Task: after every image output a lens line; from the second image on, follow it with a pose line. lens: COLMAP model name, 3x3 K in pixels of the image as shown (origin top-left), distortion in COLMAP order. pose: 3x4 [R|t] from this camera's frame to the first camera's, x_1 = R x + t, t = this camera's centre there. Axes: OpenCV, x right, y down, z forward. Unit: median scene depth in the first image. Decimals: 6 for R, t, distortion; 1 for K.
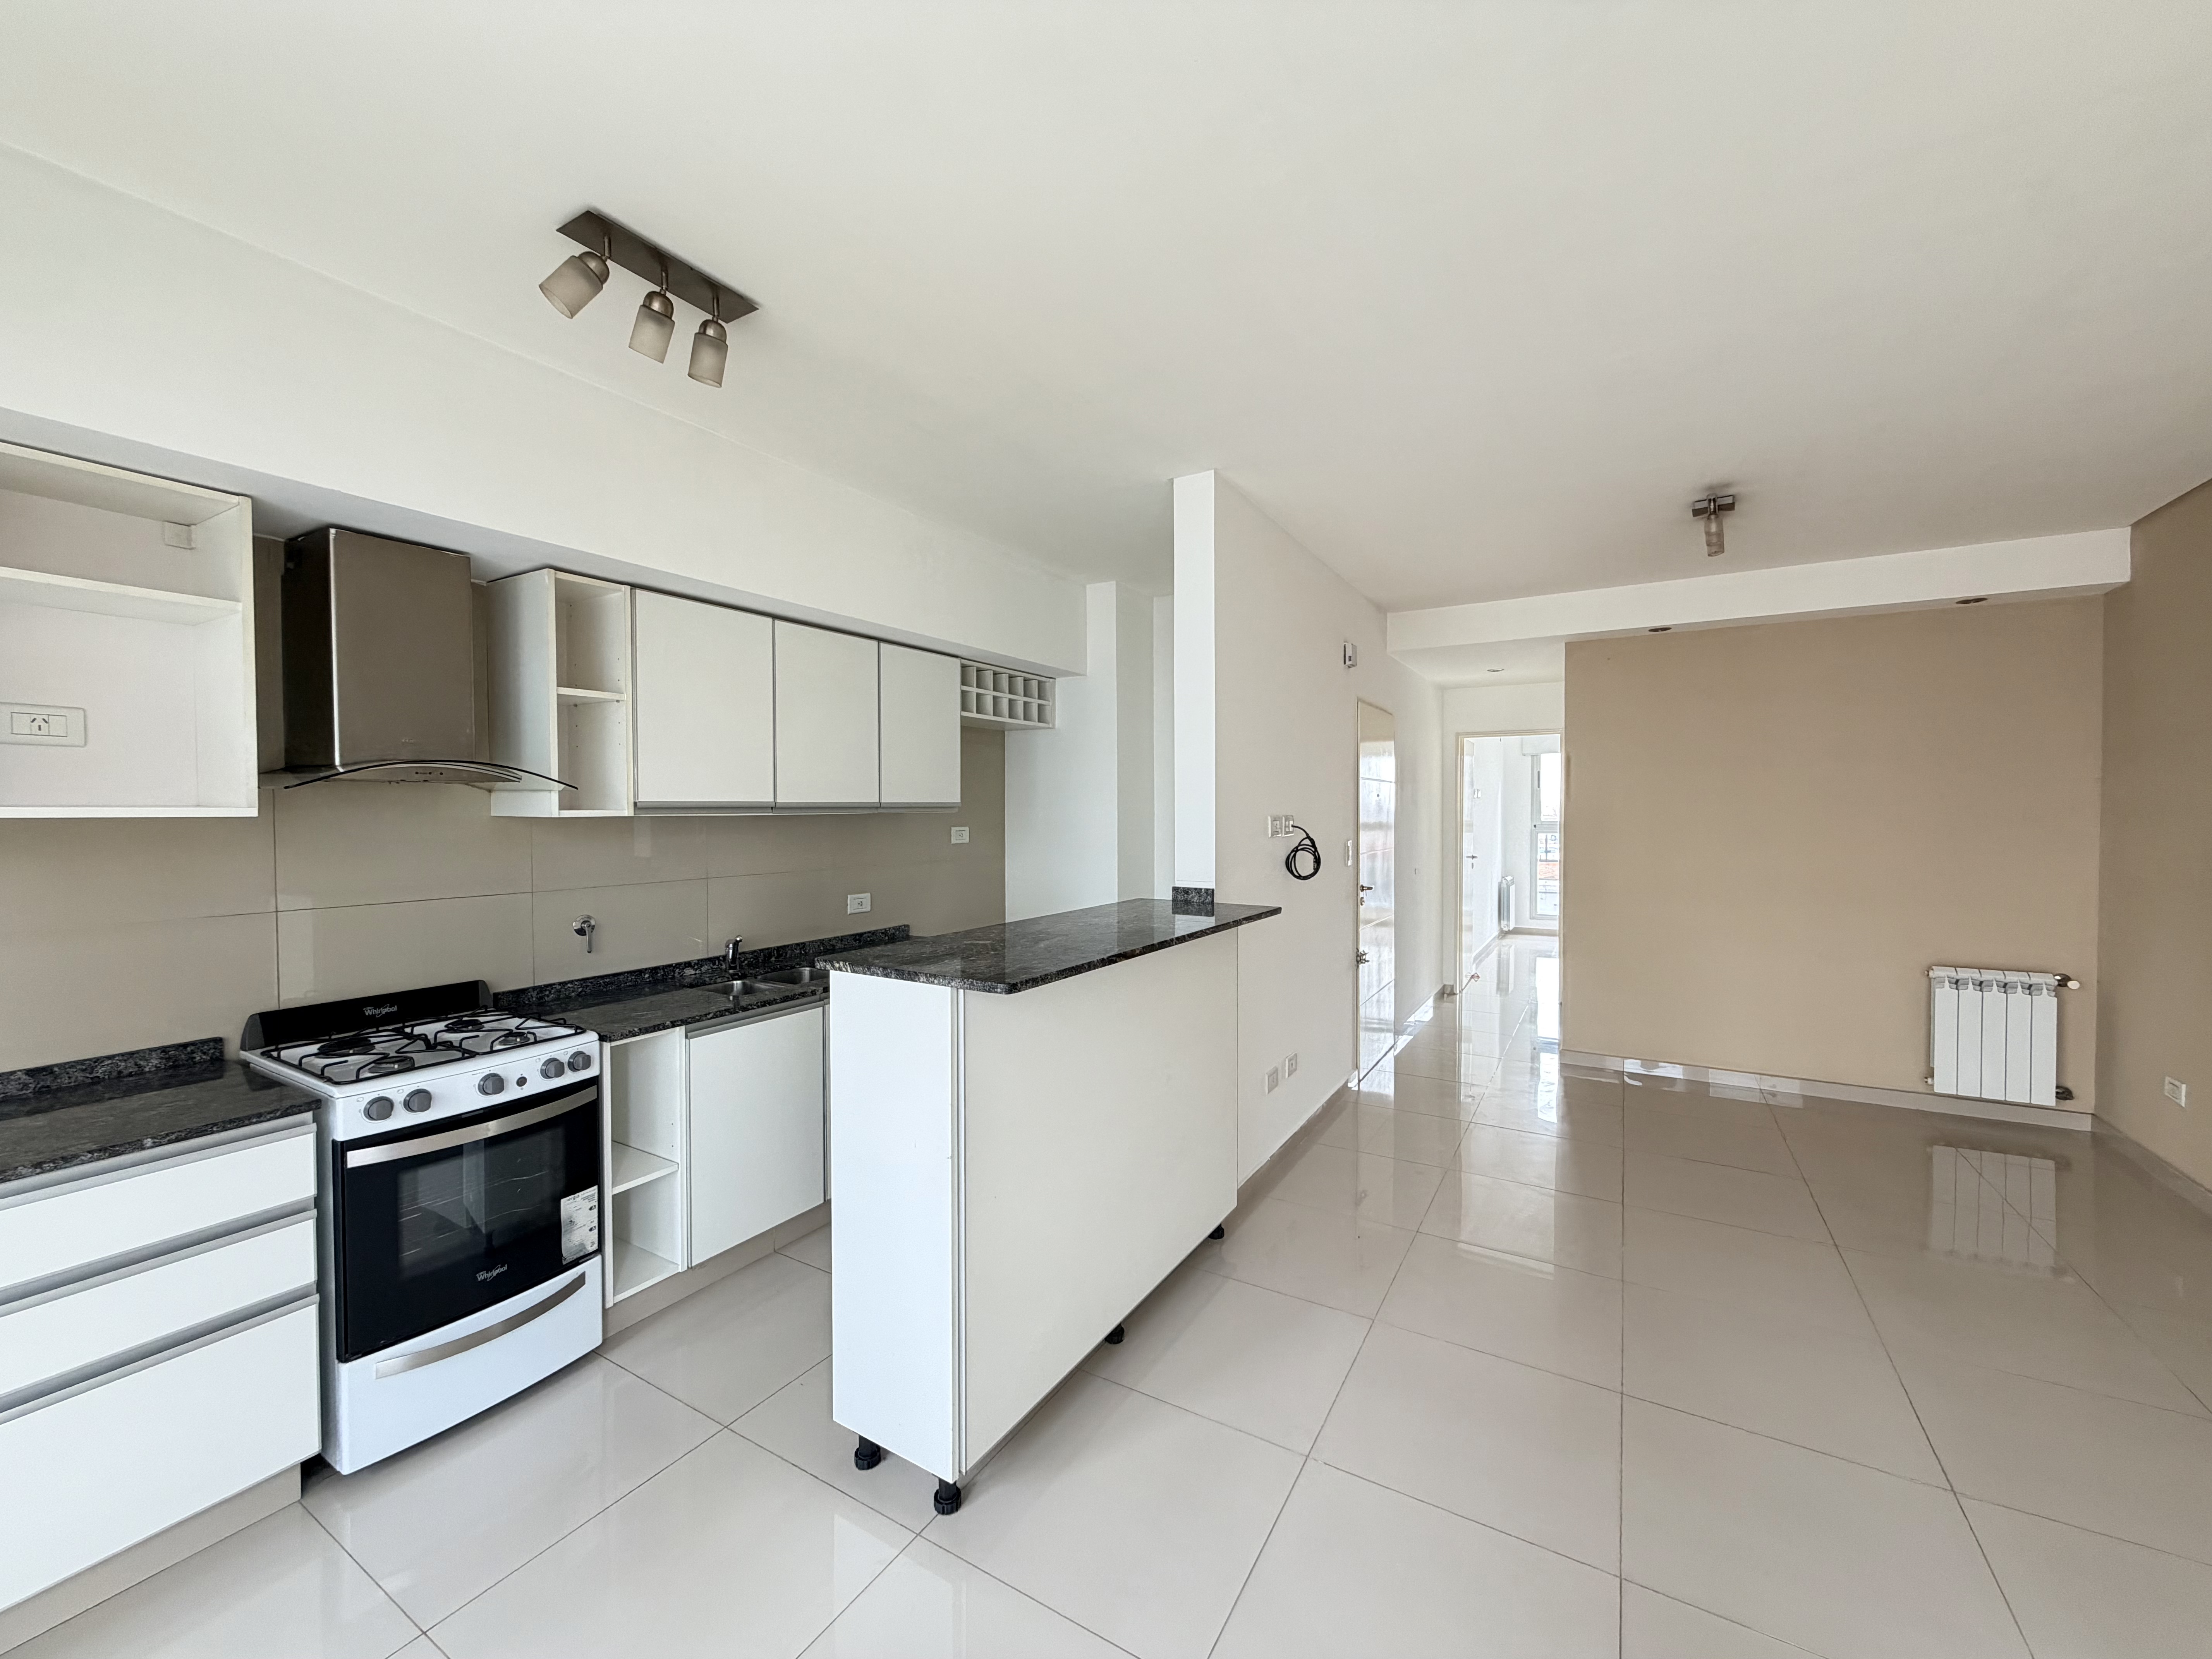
lens RADIAL K [[876.6, 0, 1099.9], [0, 876.6, 826.9], [0, 0, 1]] dist [-0.000199, 0.000421]
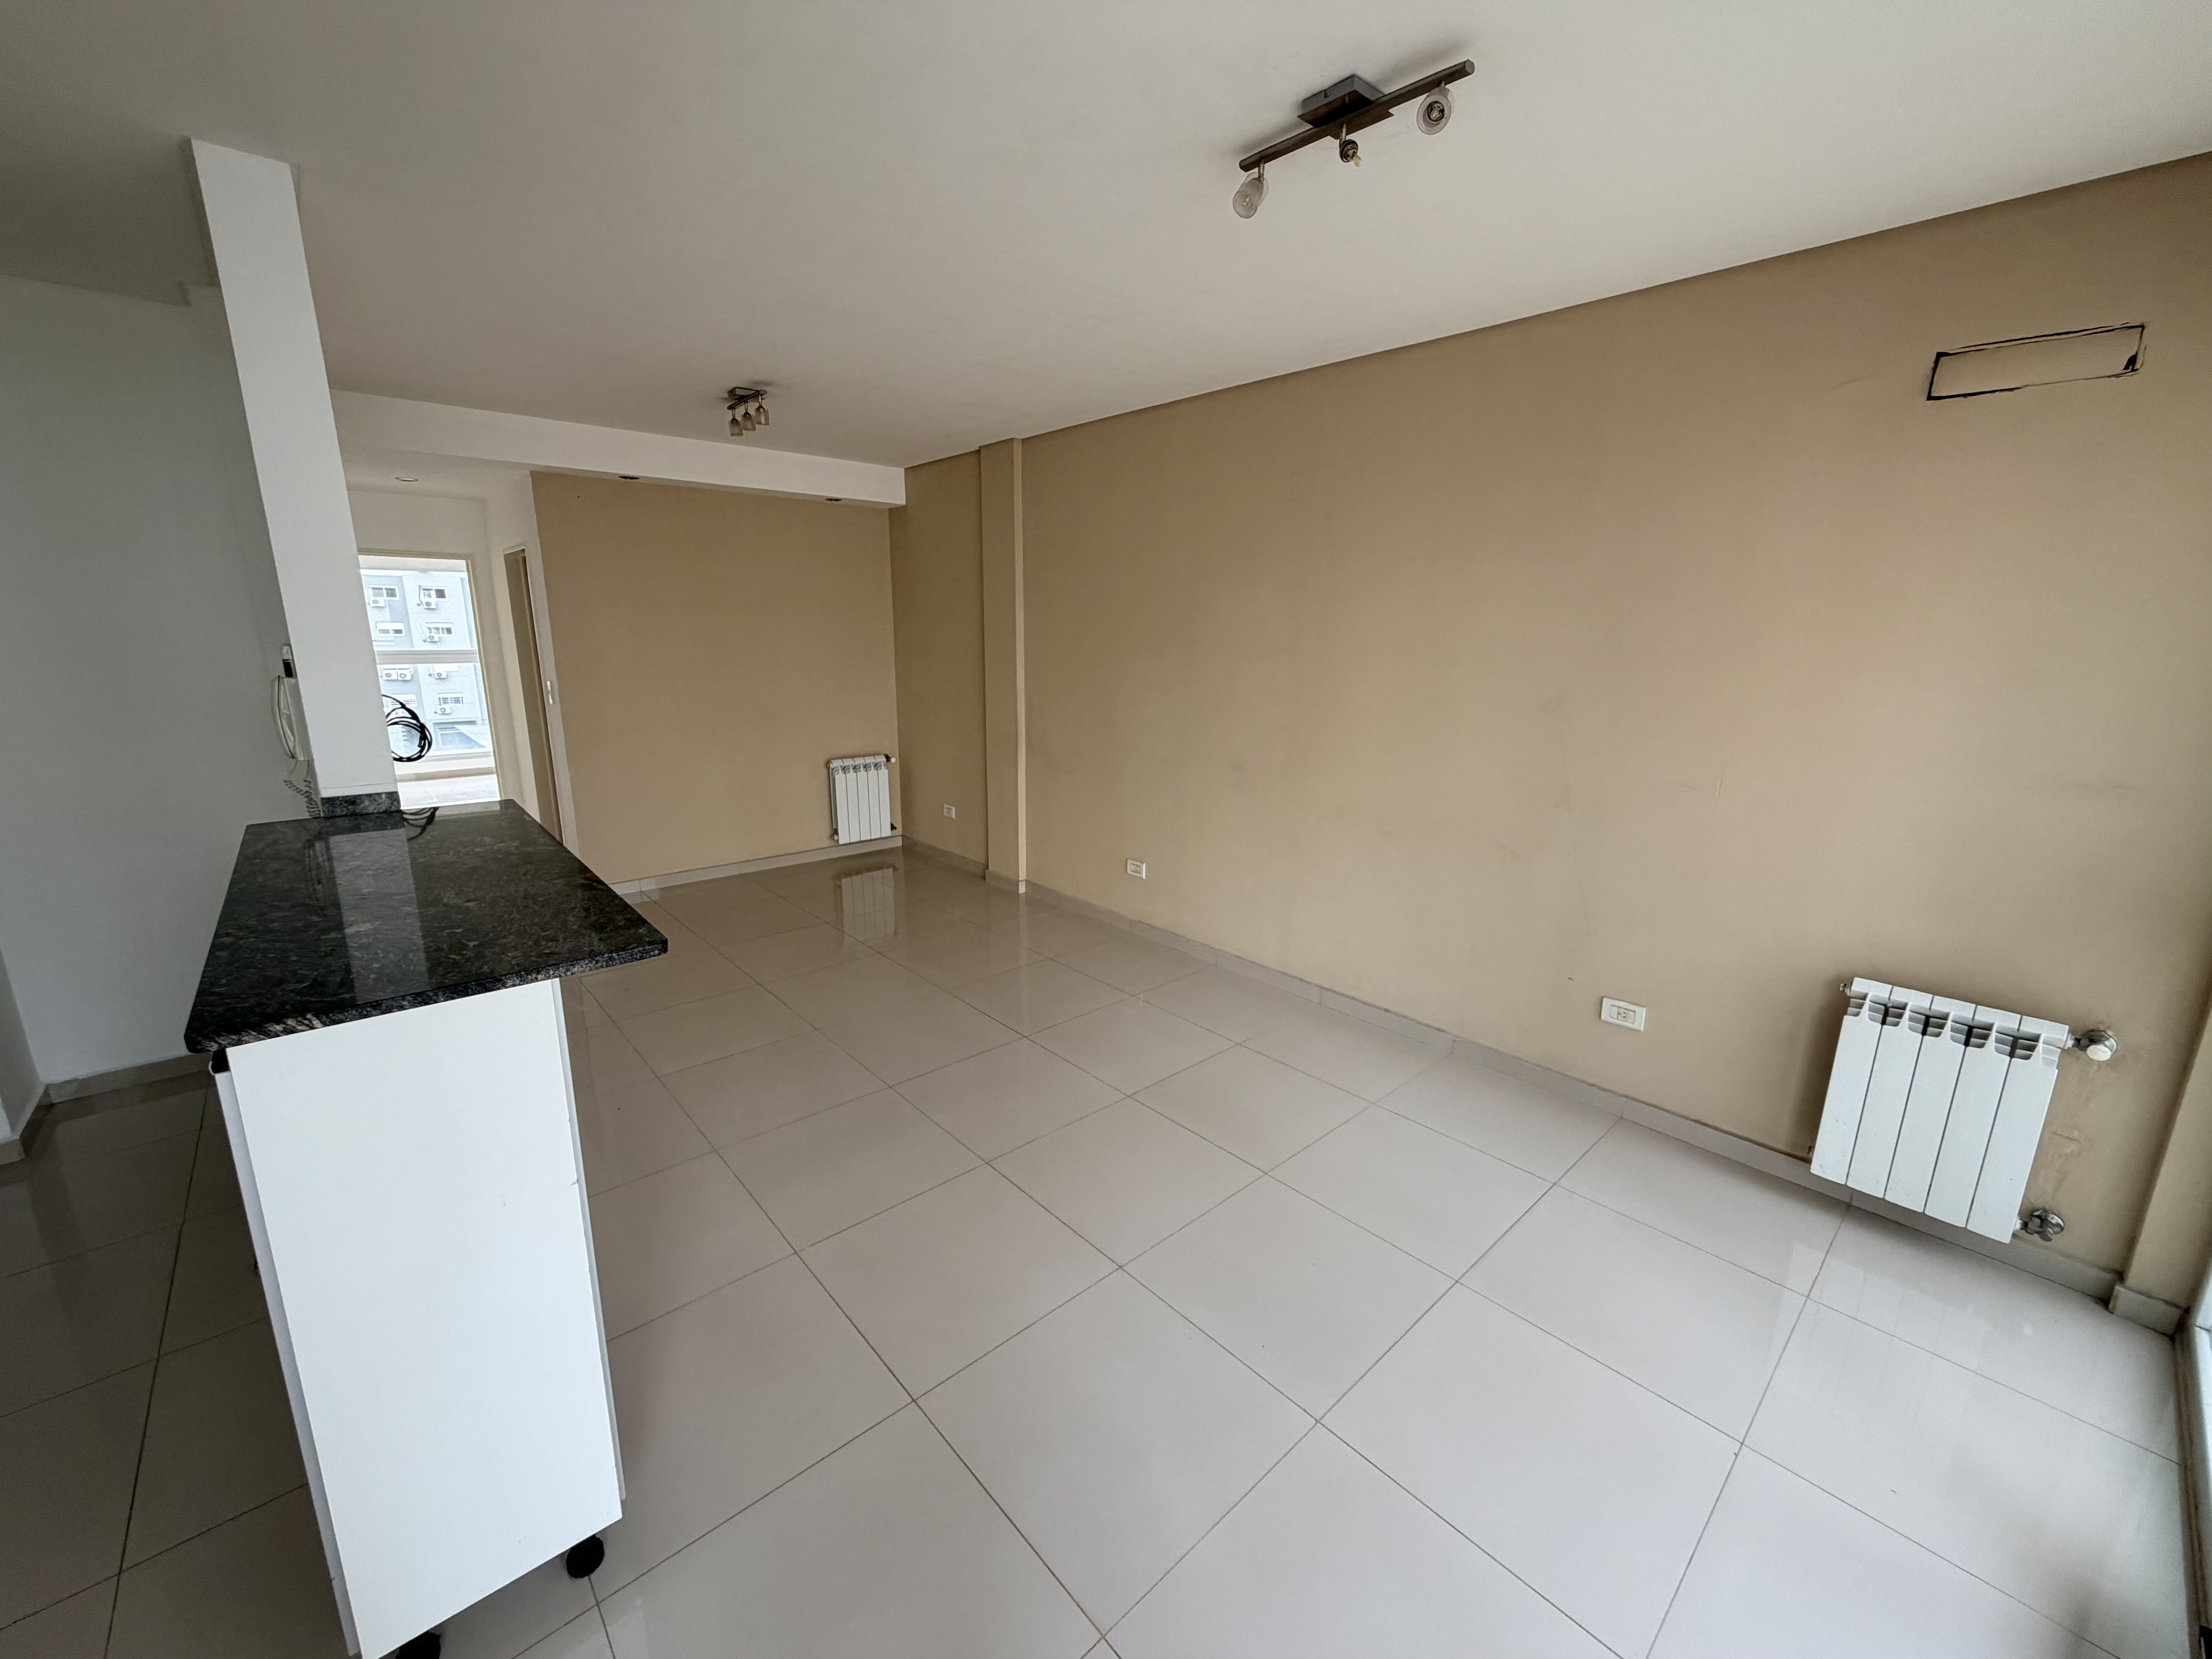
lens RADIAL K [[876.6, 0, 1103.6], [0, 876.6, 828.5], [0, 0, 1]] dist [-0.000199, 0.000421]
pose [[0.293101, -0.209509, 0.932844, -0.385921], [0.006735, 0.976123, 0.217113, -0.056102], [-0.956058, -0.057353, 0.287514, 0.184547]]
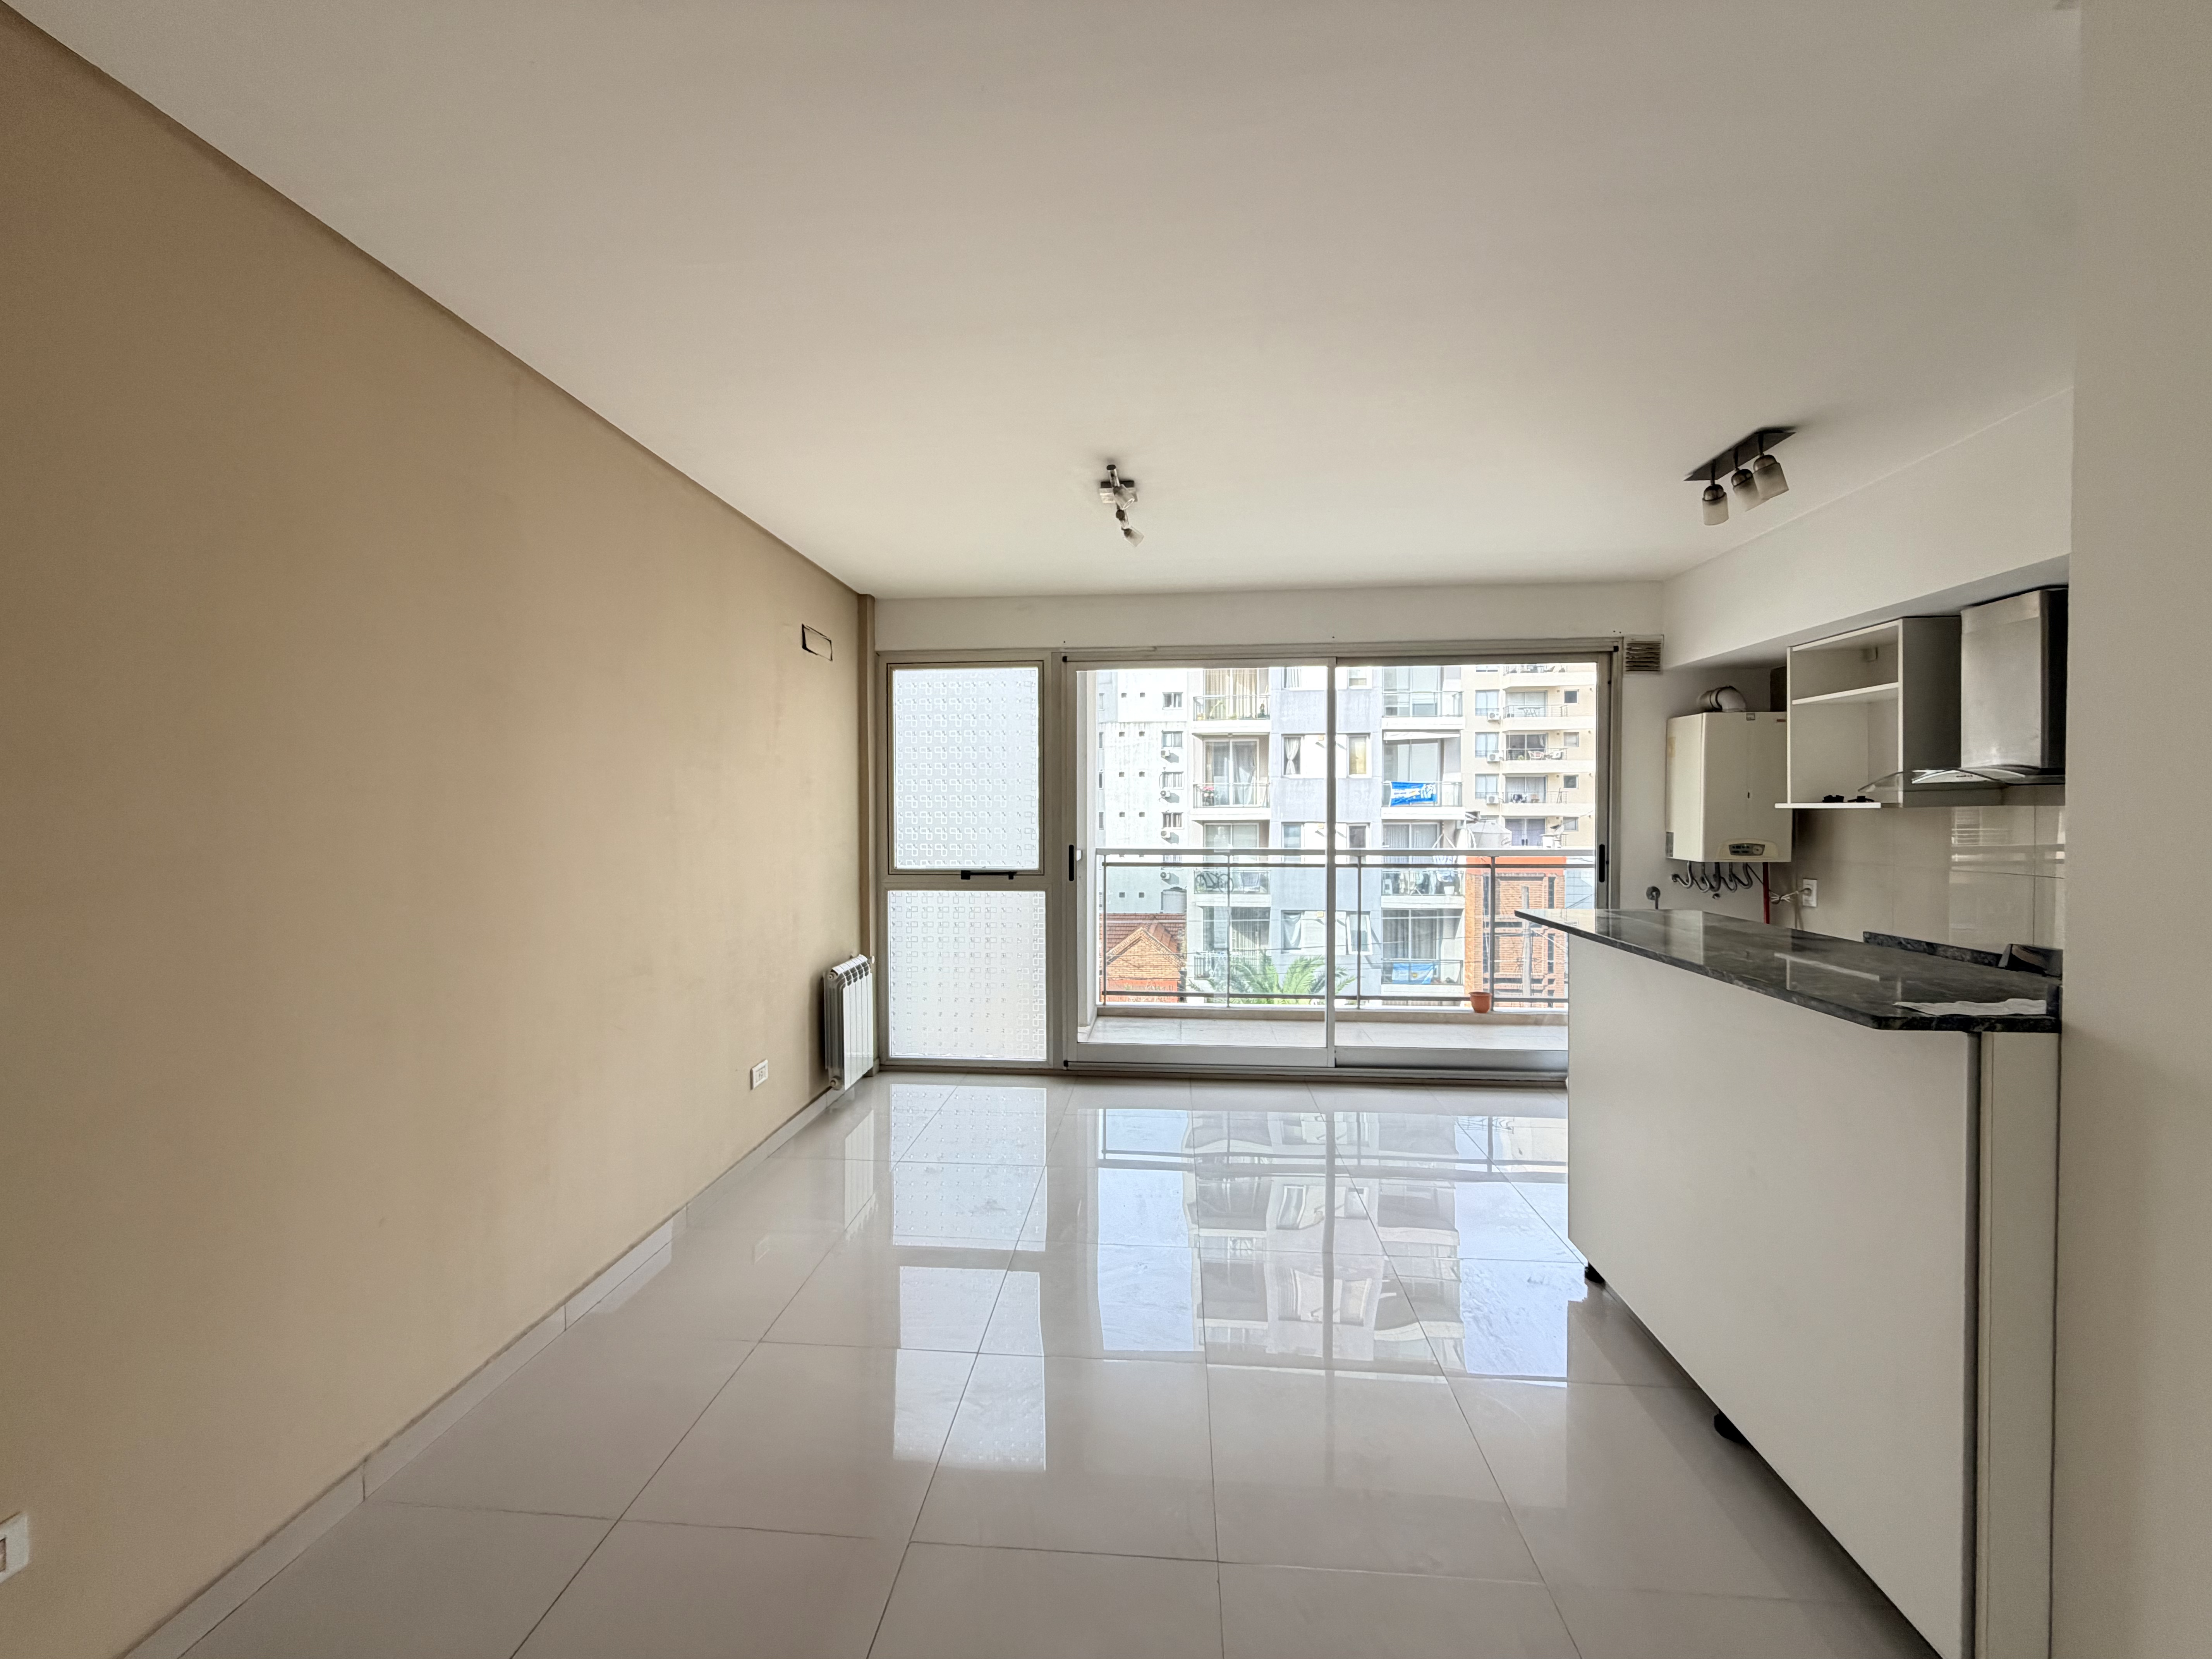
lens RADIAL K [[876.6, 0, 1102.5], [0, 876.6, 825.5], [0, 0, 1]] dist [-0.000199, 0.000421]
pose [[-0.896049, 0.015101, -0.443697, 0.701308], [-0.001122, 0.999341, 0.036277, -0.021454], [0.443953, 0.033004, -0.895442, 1.114165]]
